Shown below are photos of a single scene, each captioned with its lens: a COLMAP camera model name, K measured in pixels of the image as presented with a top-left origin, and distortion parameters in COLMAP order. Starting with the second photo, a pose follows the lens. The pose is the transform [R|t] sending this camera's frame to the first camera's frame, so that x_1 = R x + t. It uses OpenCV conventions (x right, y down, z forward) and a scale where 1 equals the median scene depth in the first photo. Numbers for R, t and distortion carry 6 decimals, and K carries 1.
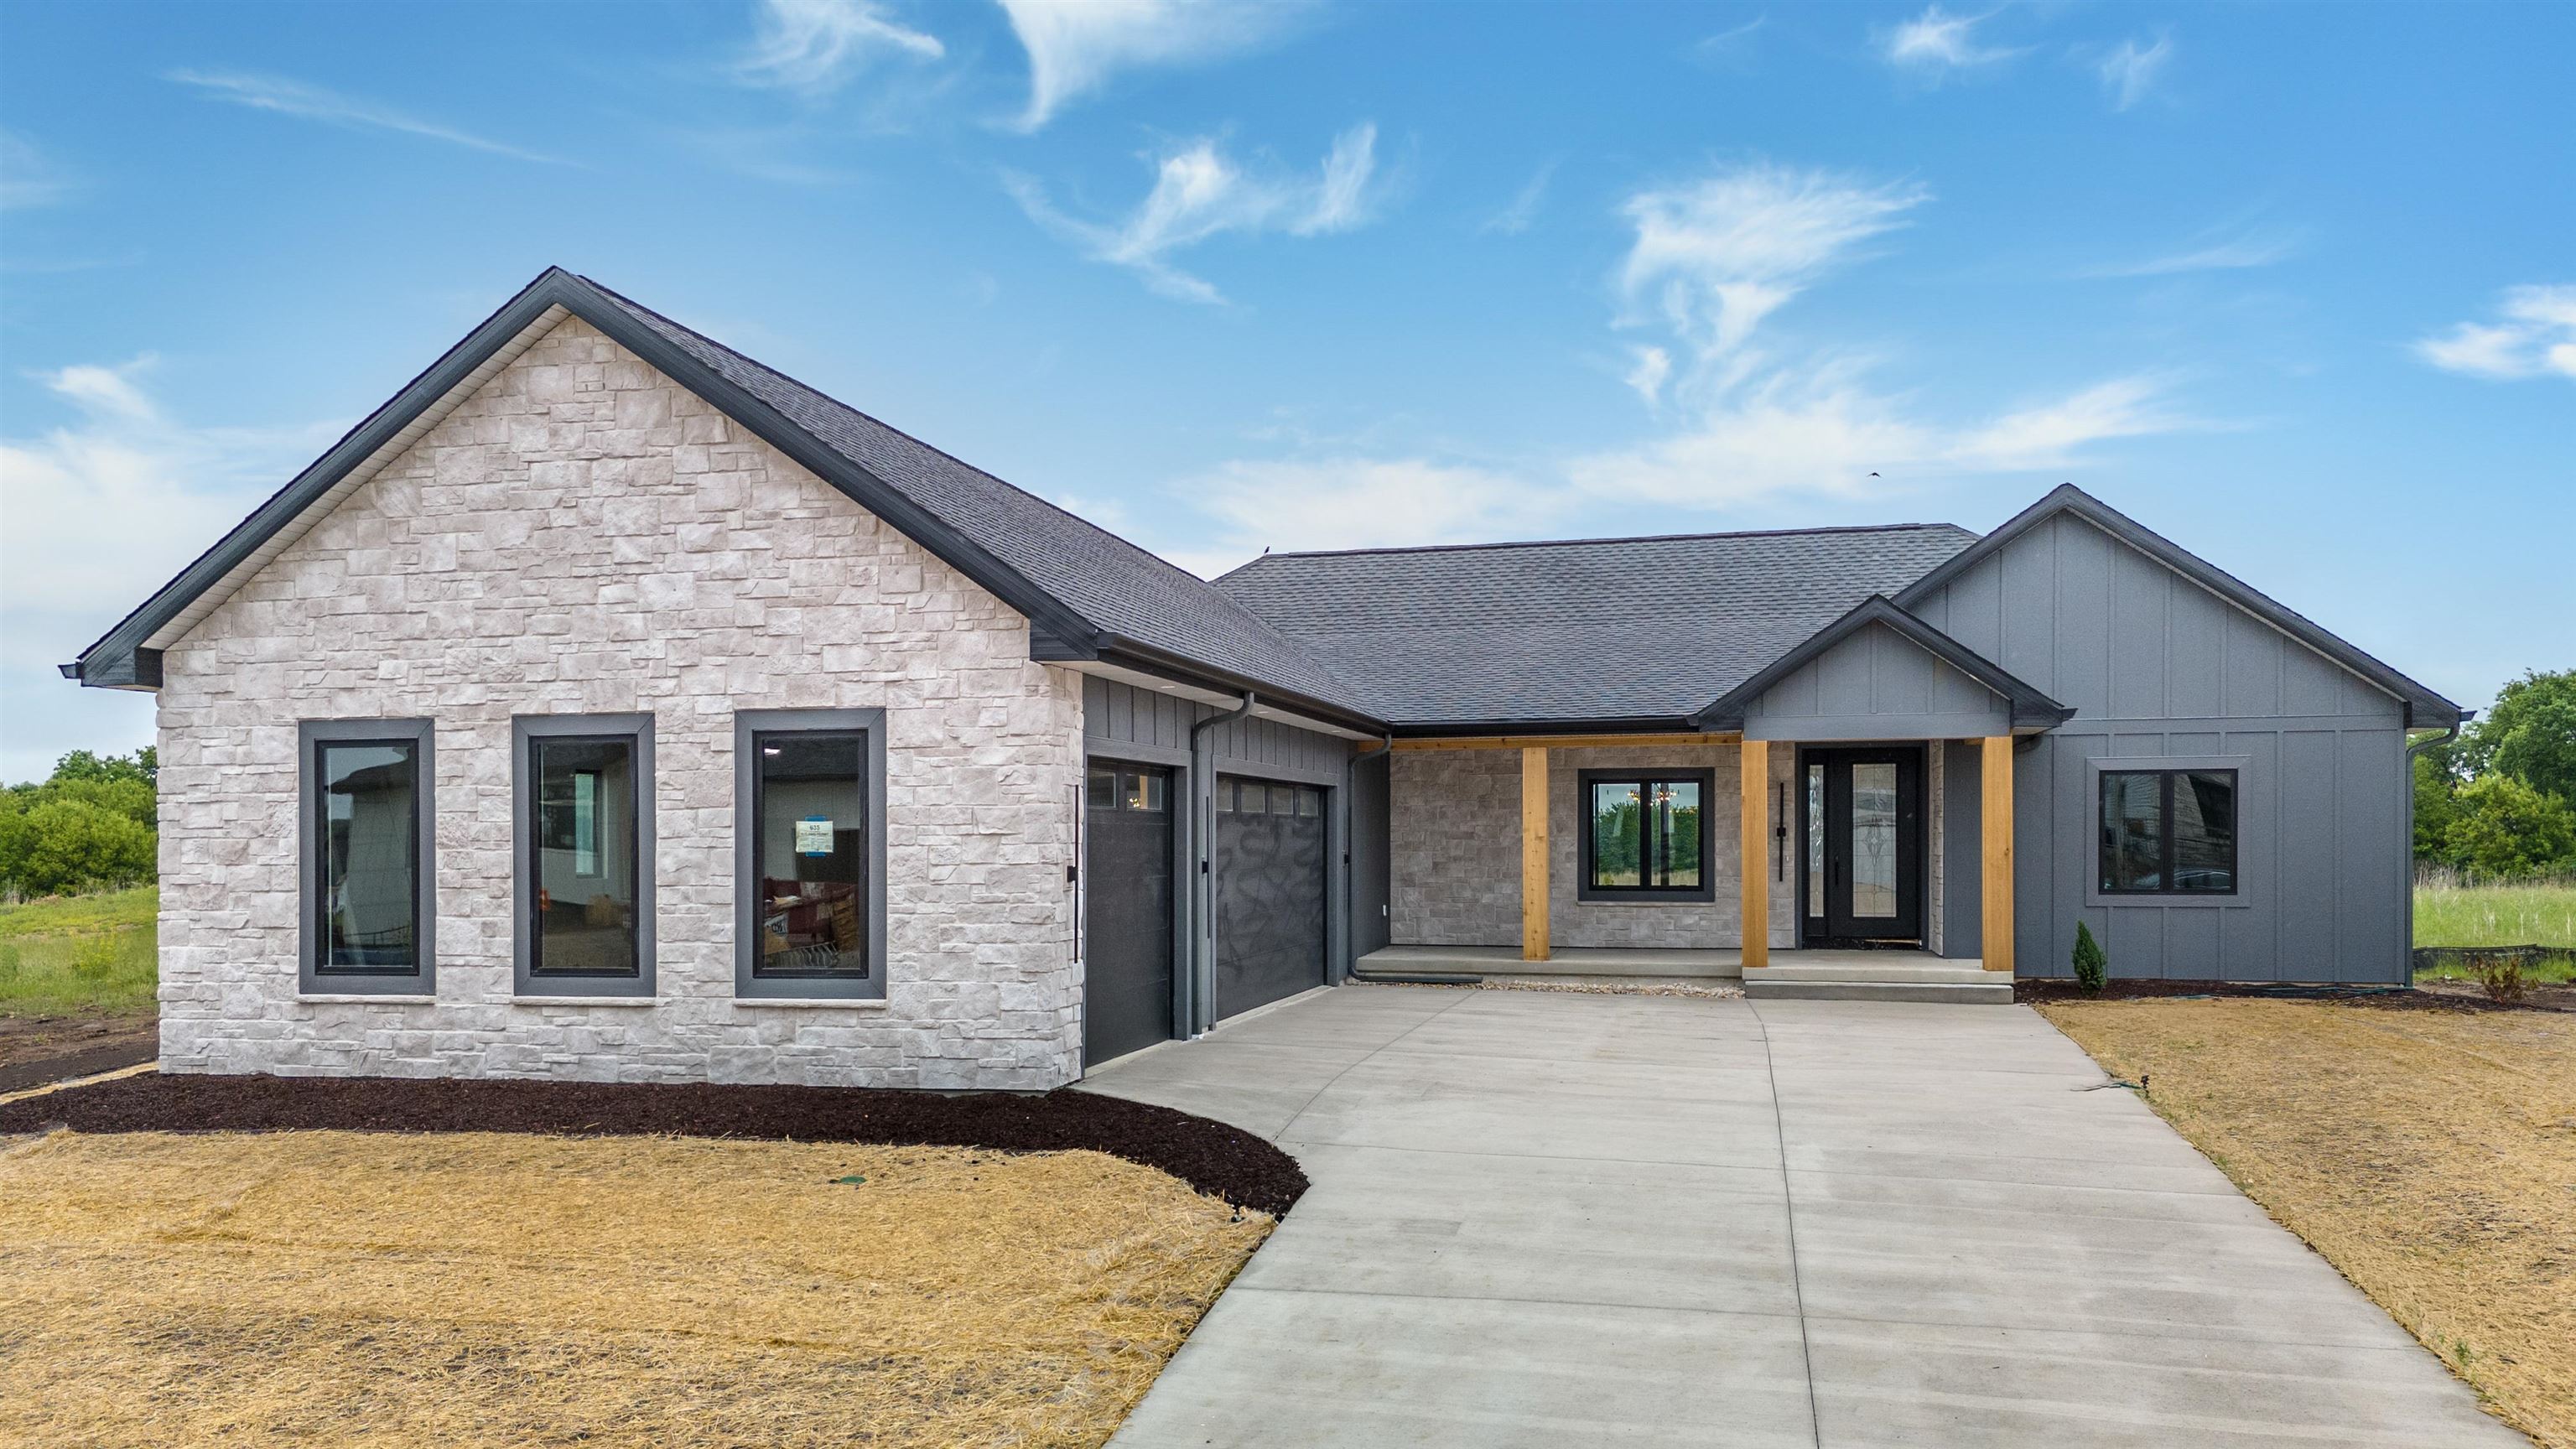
lens RADIAL K [[1926.0, 0, 1286.5], [0, 1926.0, 833.1], [0, 0, 1]] dist [0.070035, -0.063396]
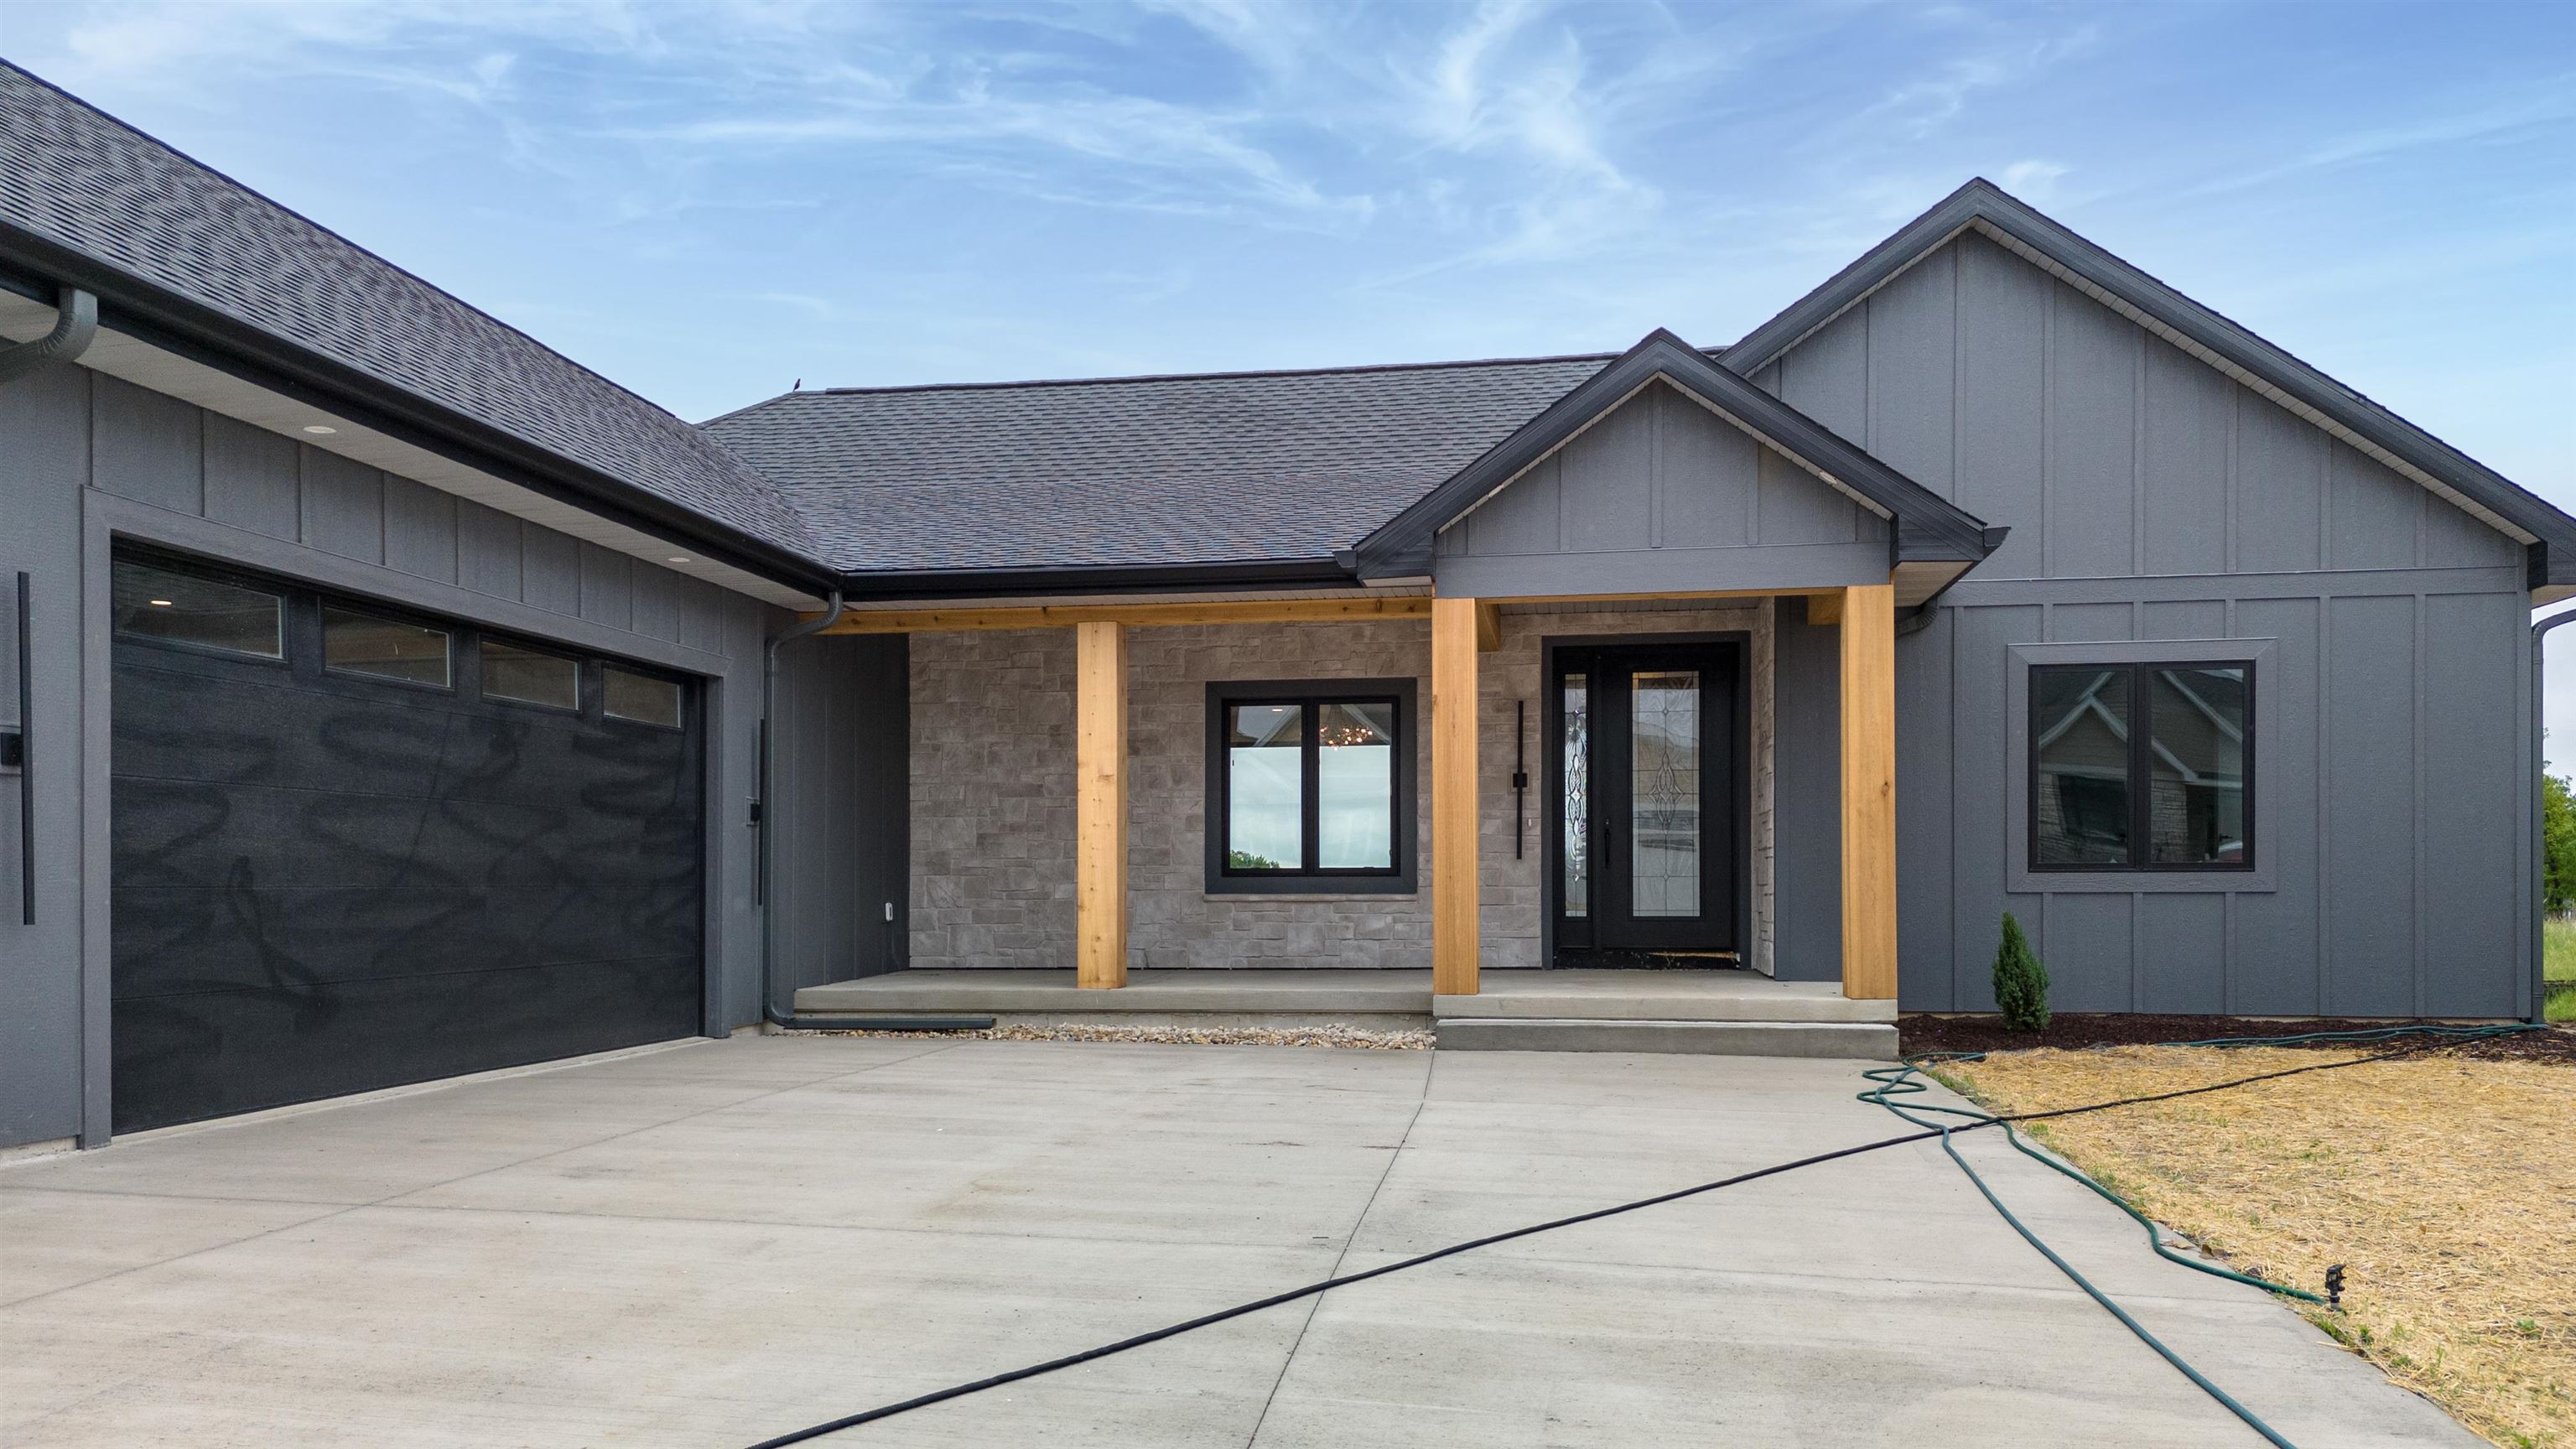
lens RADIAL K [[1950.3, 0, 1292.1], [0, 1950.3, 841.9], [0, 0, 1]] dist [0.137431, -0.191511]
pose [[0.996260, 0.000853, 0.086397, 0.226192], [0.000720, 0.999835, -0.018173, 0.054086], [-0.086398, 0.018167, 0.996095, 0.670821]]
